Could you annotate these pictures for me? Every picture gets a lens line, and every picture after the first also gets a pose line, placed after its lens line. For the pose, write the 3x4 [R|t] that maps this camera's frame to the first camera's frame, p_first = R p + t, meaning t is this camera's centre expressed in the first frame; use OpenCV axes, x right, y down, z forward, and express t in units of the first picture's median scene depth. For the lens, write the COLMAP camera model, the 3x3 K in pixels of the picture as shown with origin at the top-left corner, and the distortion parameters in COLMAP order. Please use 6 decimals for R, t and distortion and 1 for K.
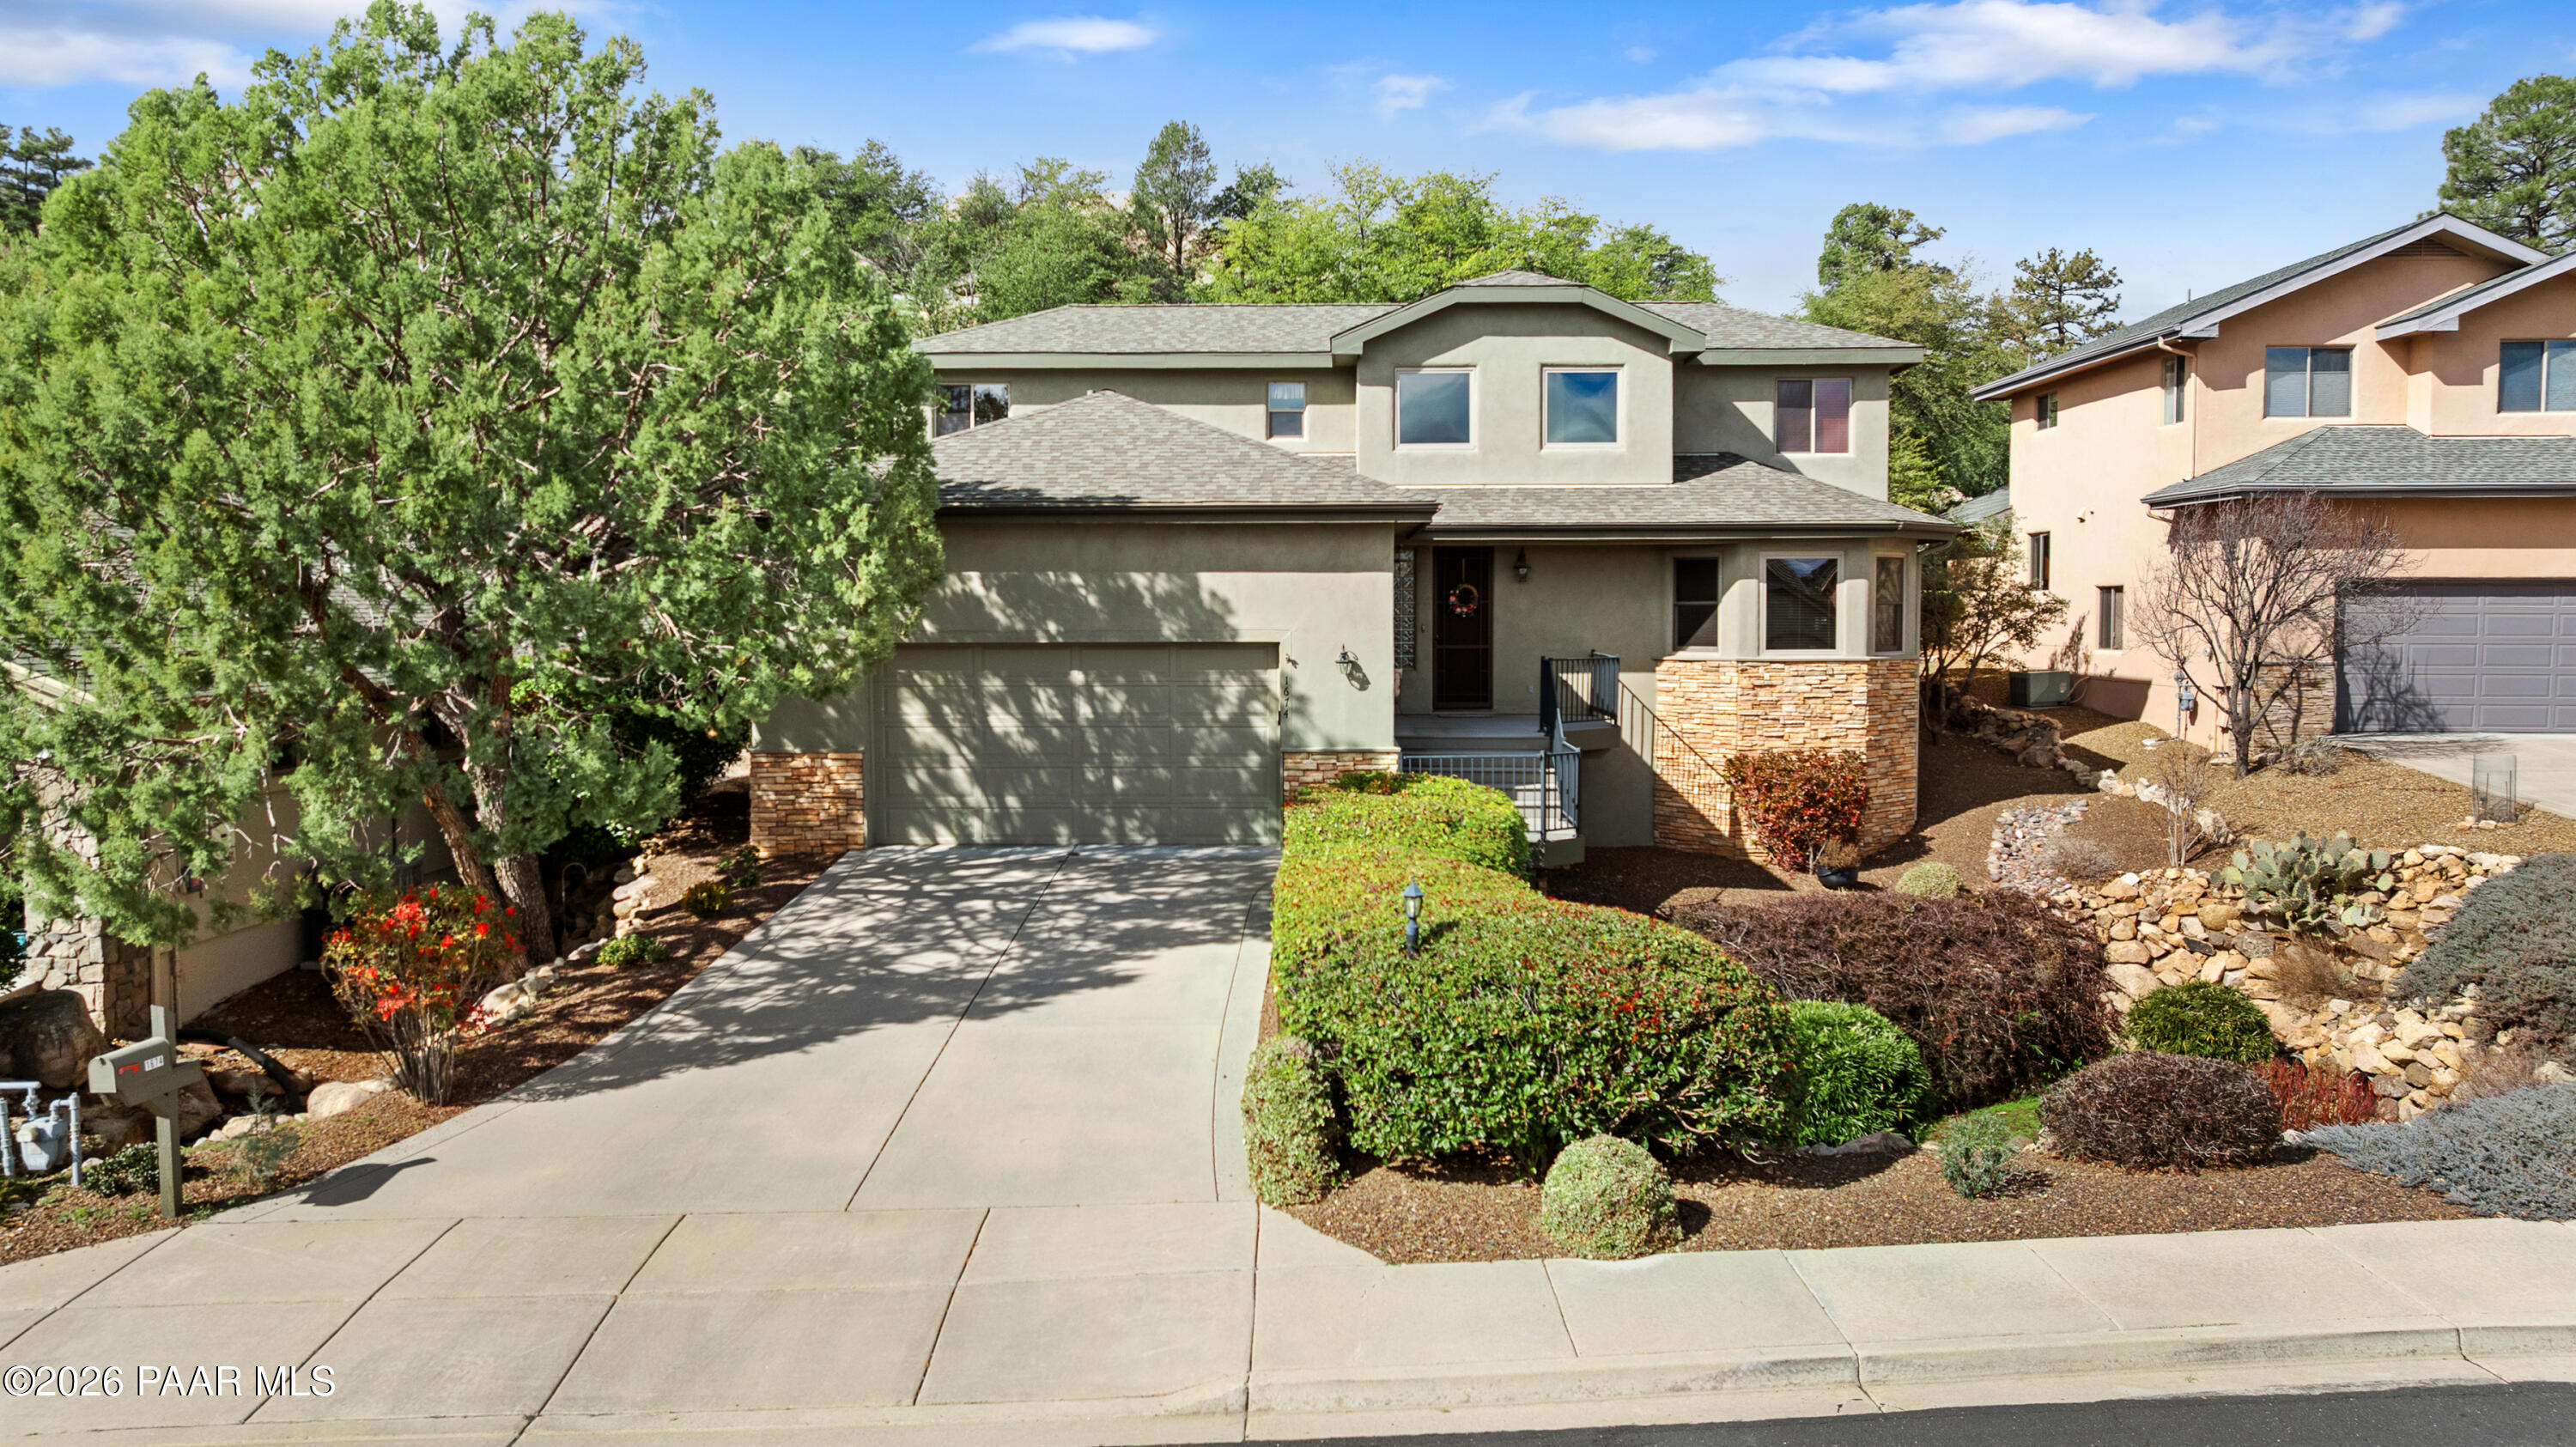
lens RADIAL K [[1799.2, 0, 1336.4], [0, 1799.2, 738.9], [0, 0, 1]] dist [-0.037894, 0.035457]
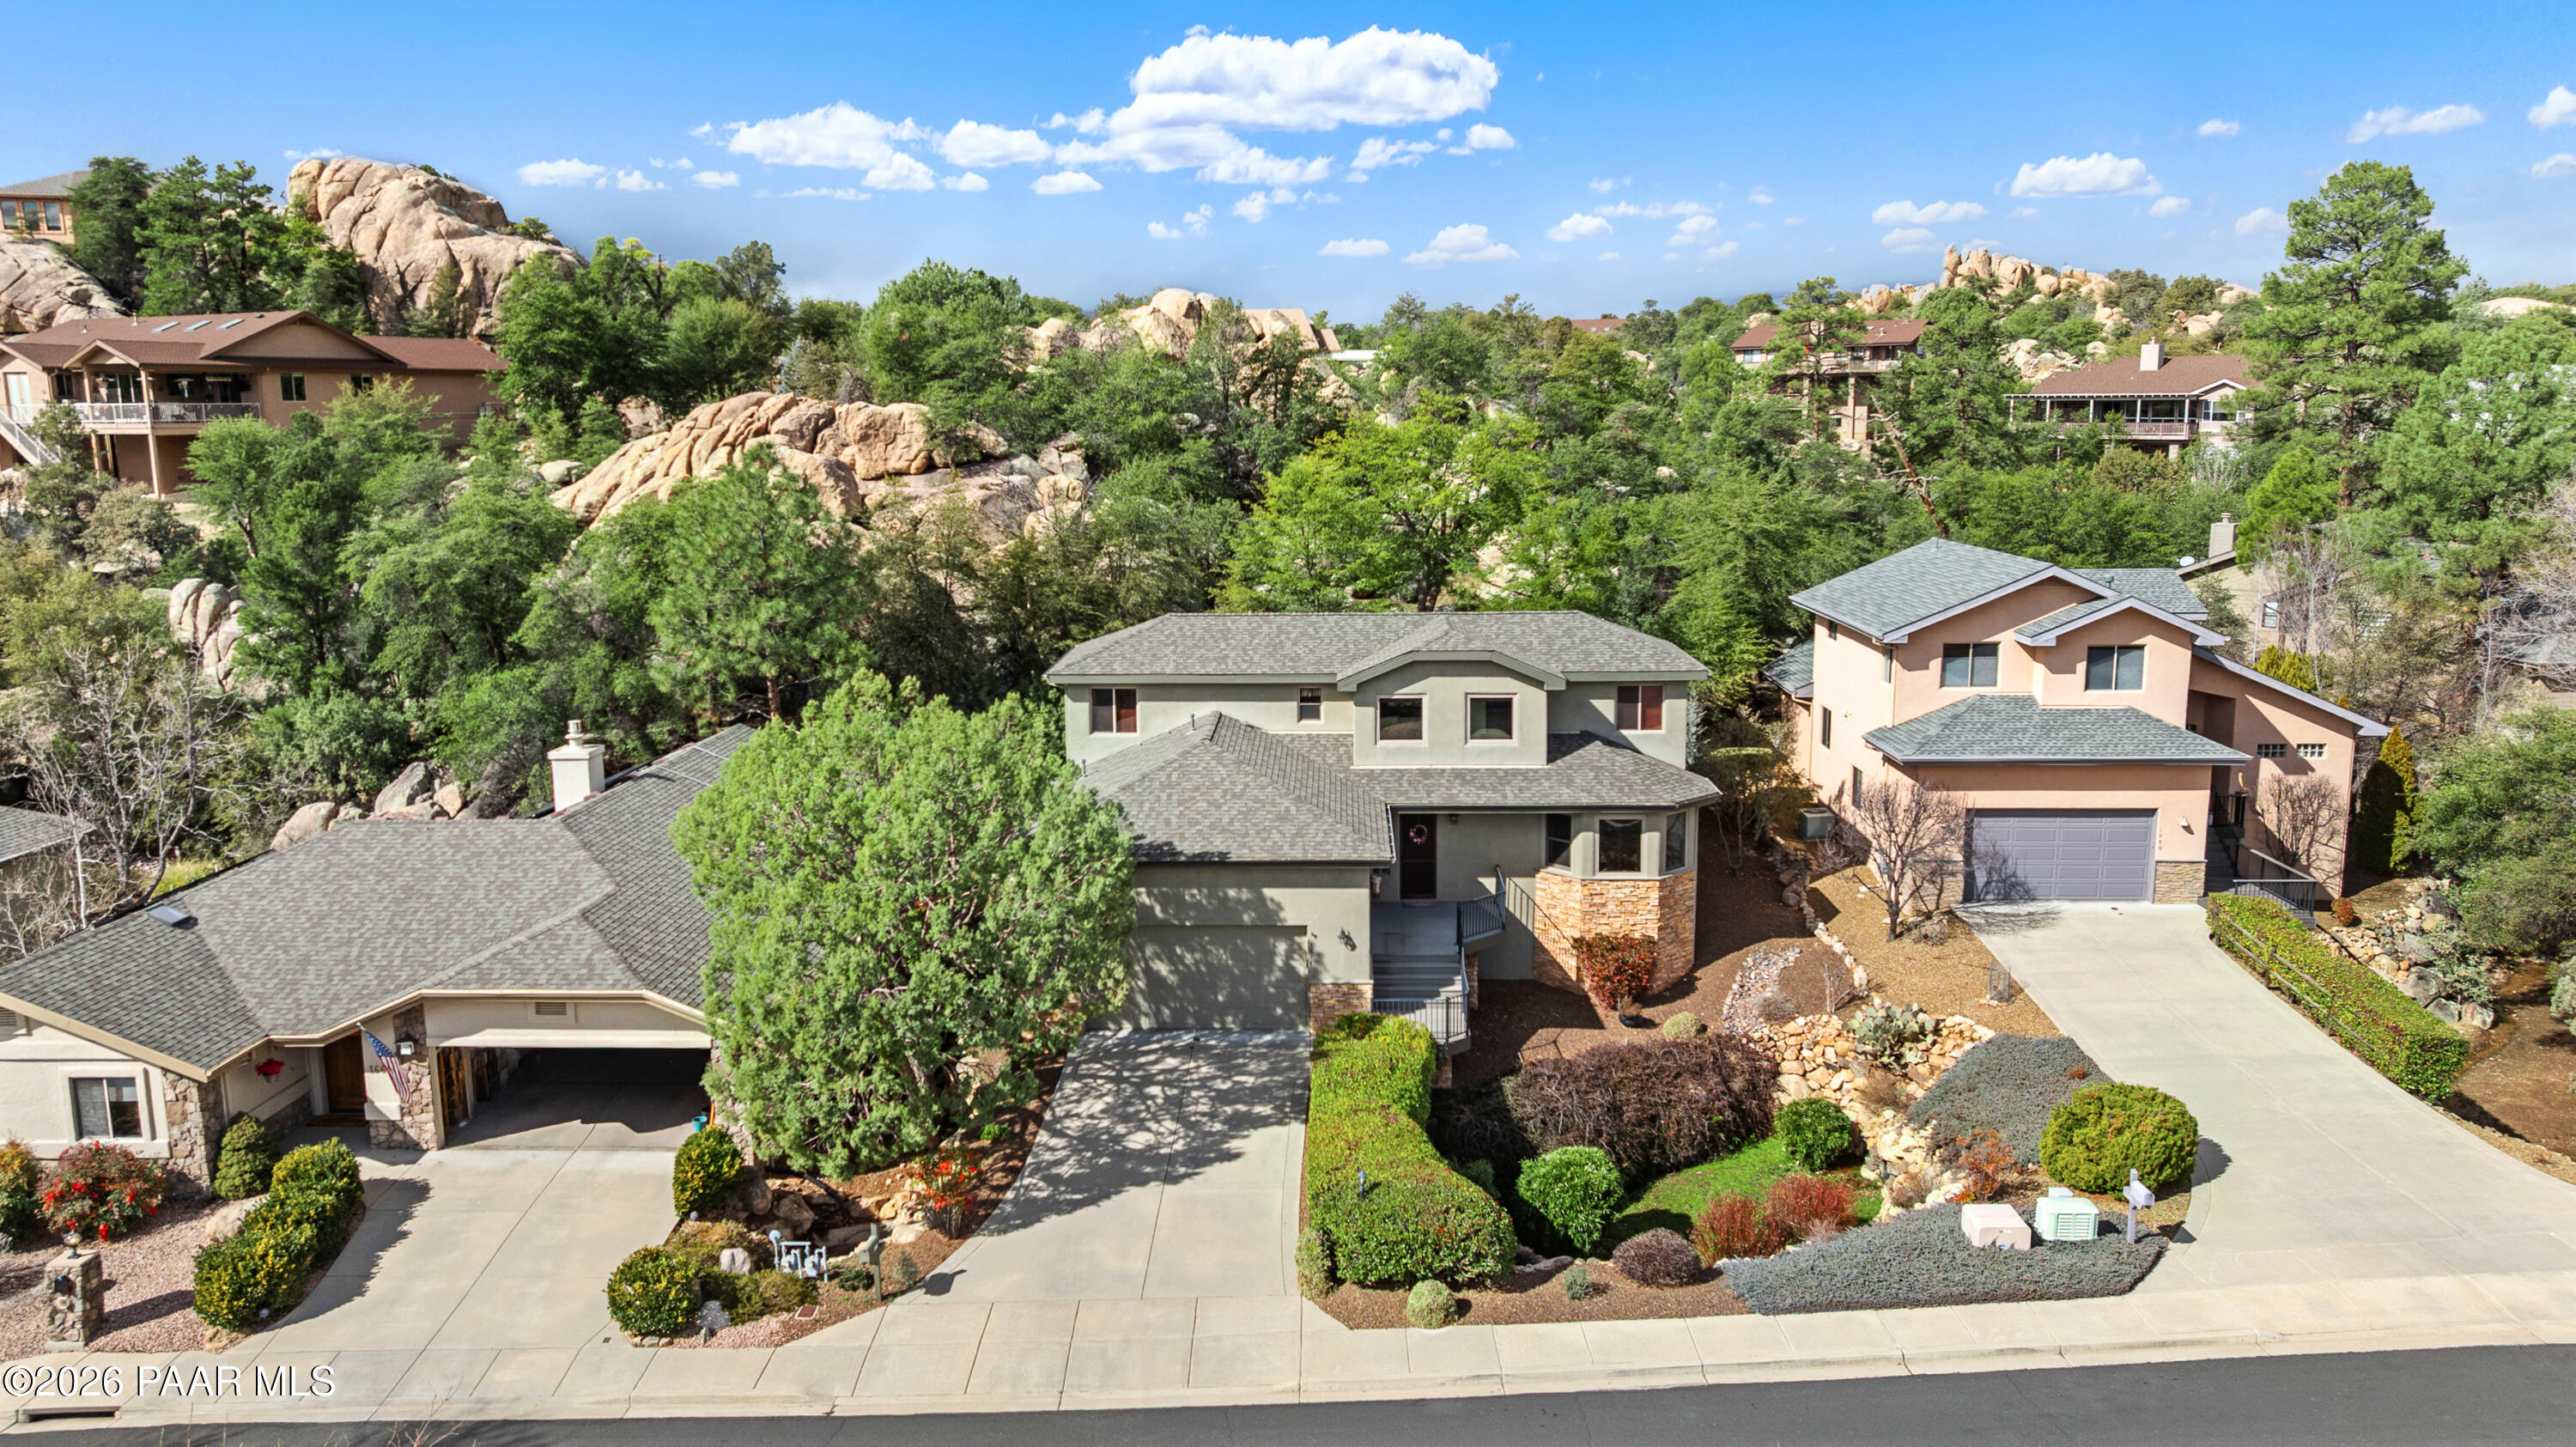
lens RADIAL K [[1779.4, 0, 1352.2], [0, 1779.4, 722.5], [0, 0, 1]] dist [-0.030708, 0.031132]
pose [[0.999993, 0.001885, -0.003210, 0.017208], [-0.001557, 0.995054, 0.099322, -0.387713], [0.003381, -0.099316, 0.995050, -0.692742]]
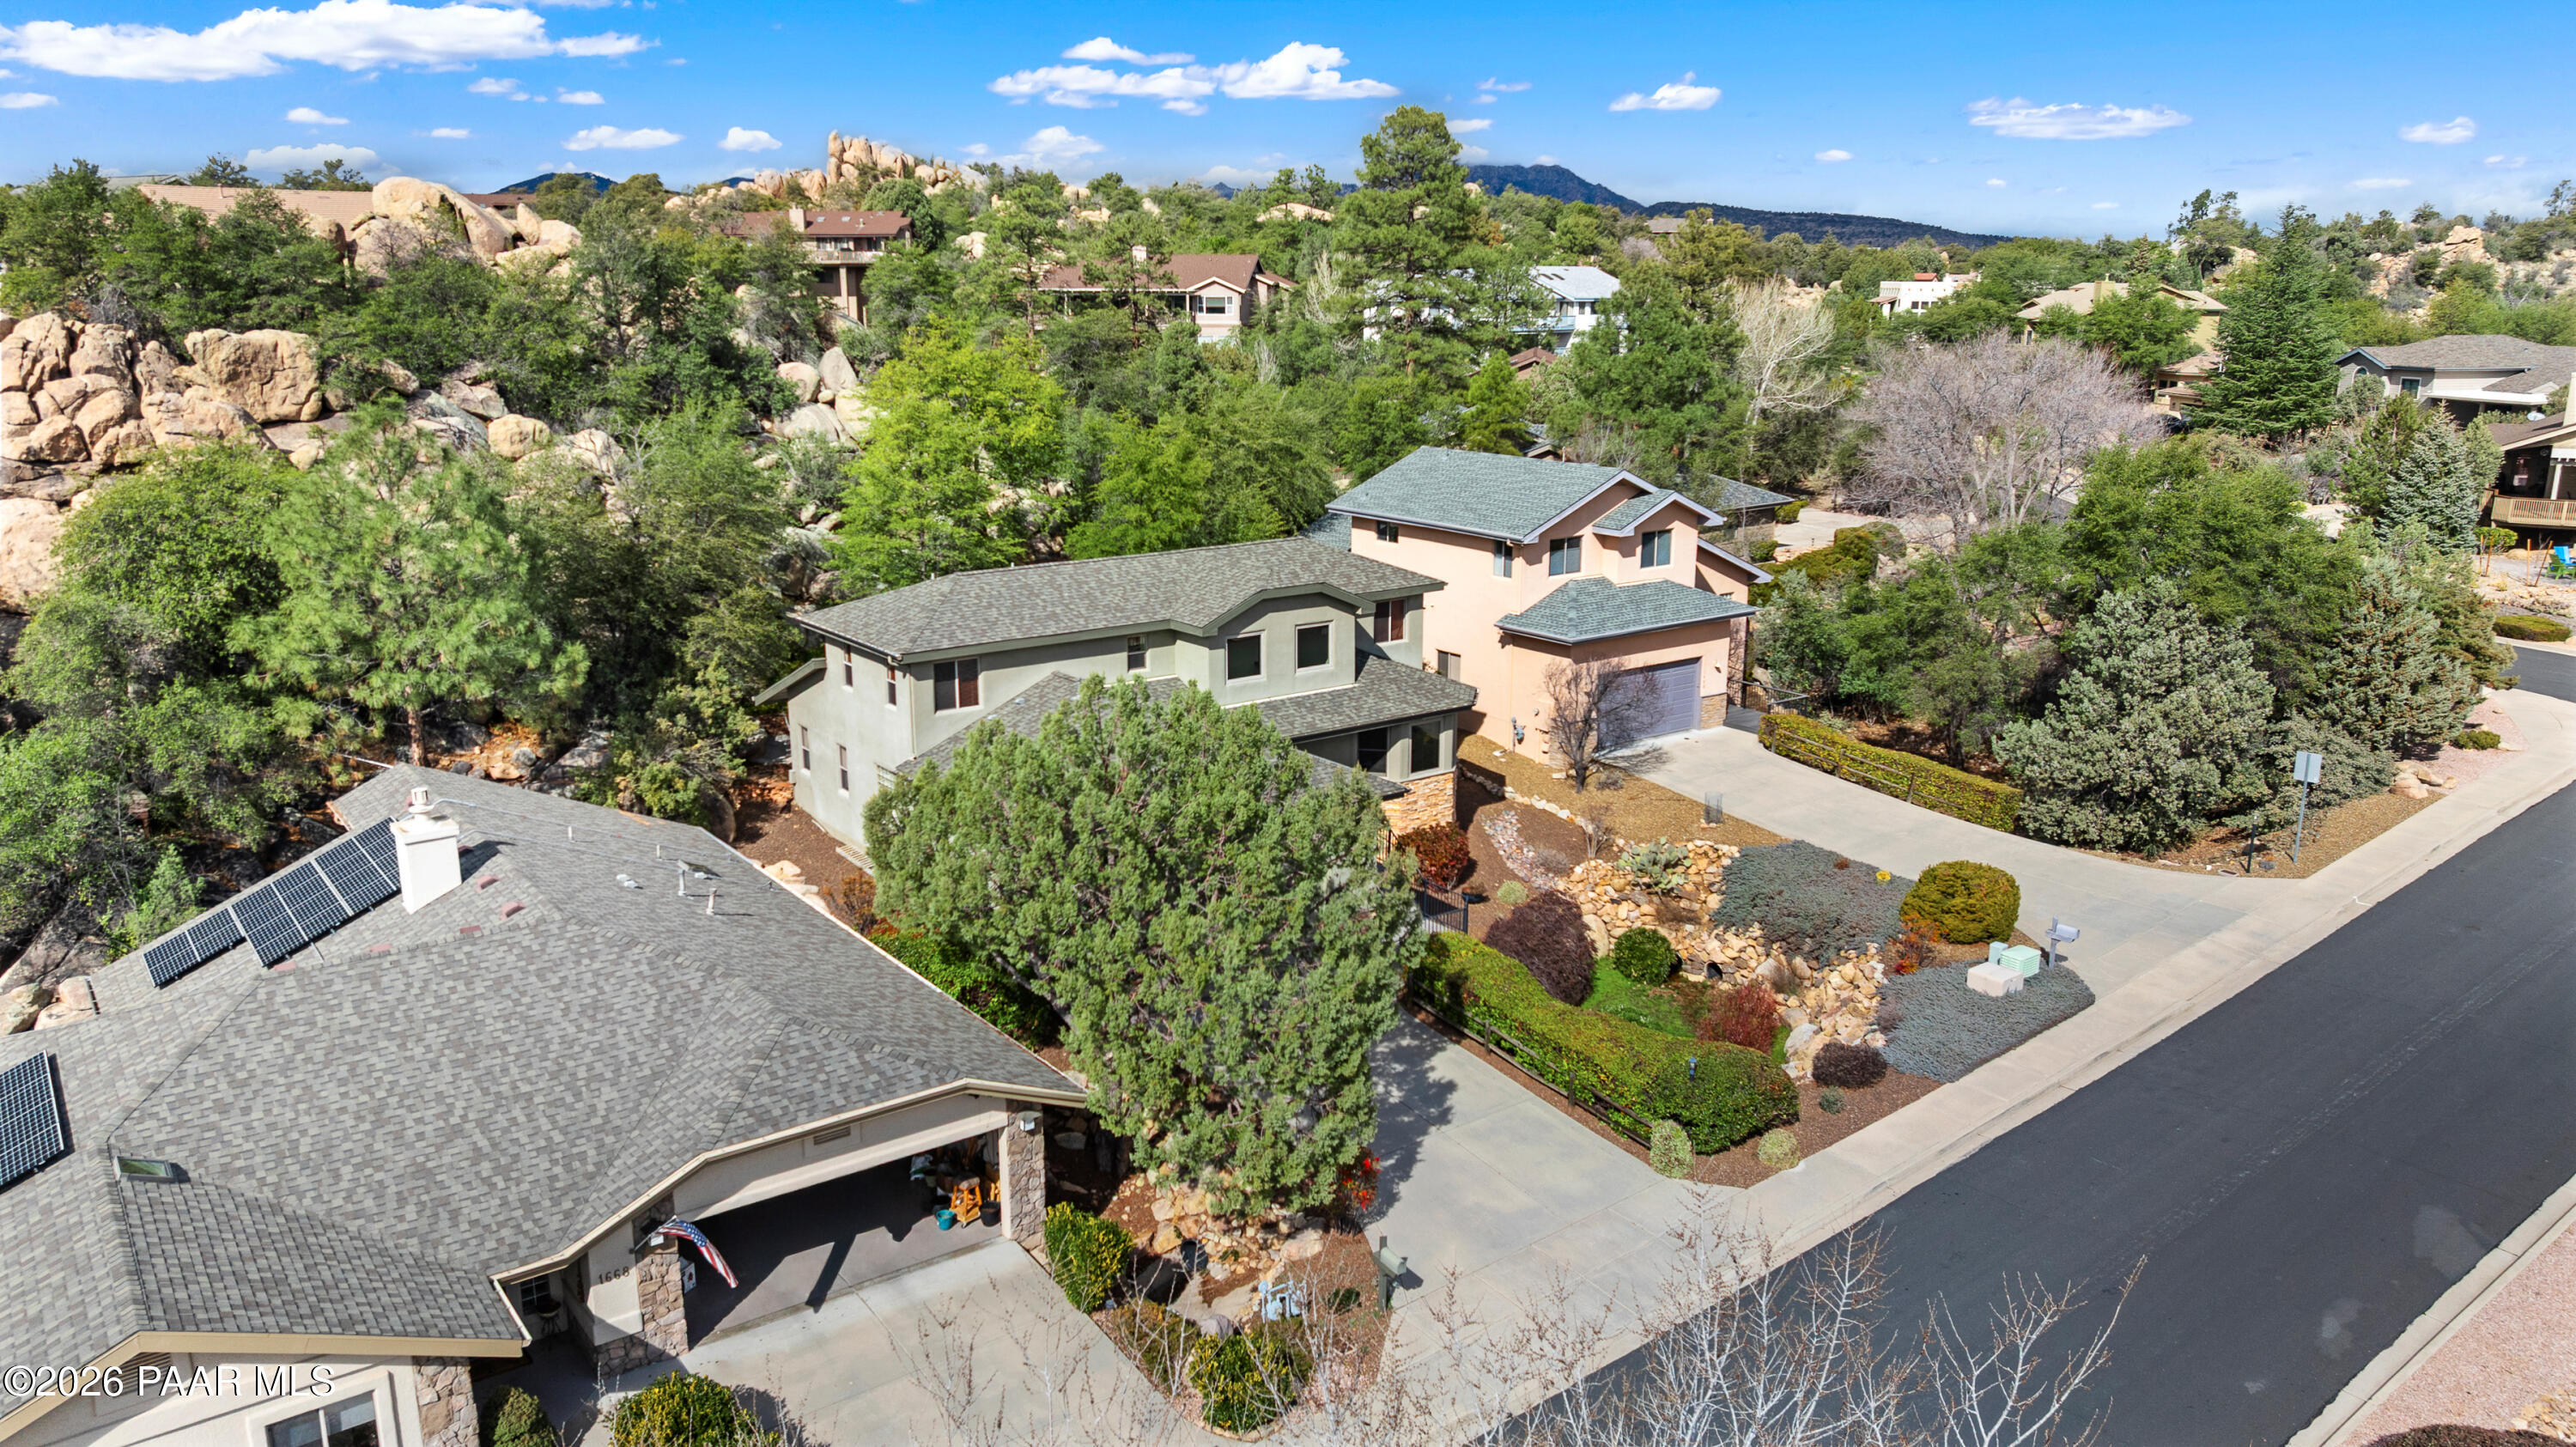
lens RADIAL K [[1733.7, 0, 1288.0], [0, 1733.7, 723.5], [0, 0, 1]] dist [-0.011393, -0.003245]
pose [[0.799464, -0.139470, 0.584298, -0.985166], [0.036549, 0.982165, 0.184432, -0.477555], [-0.599600, -0.126091, 0.790304, -0.358290]]
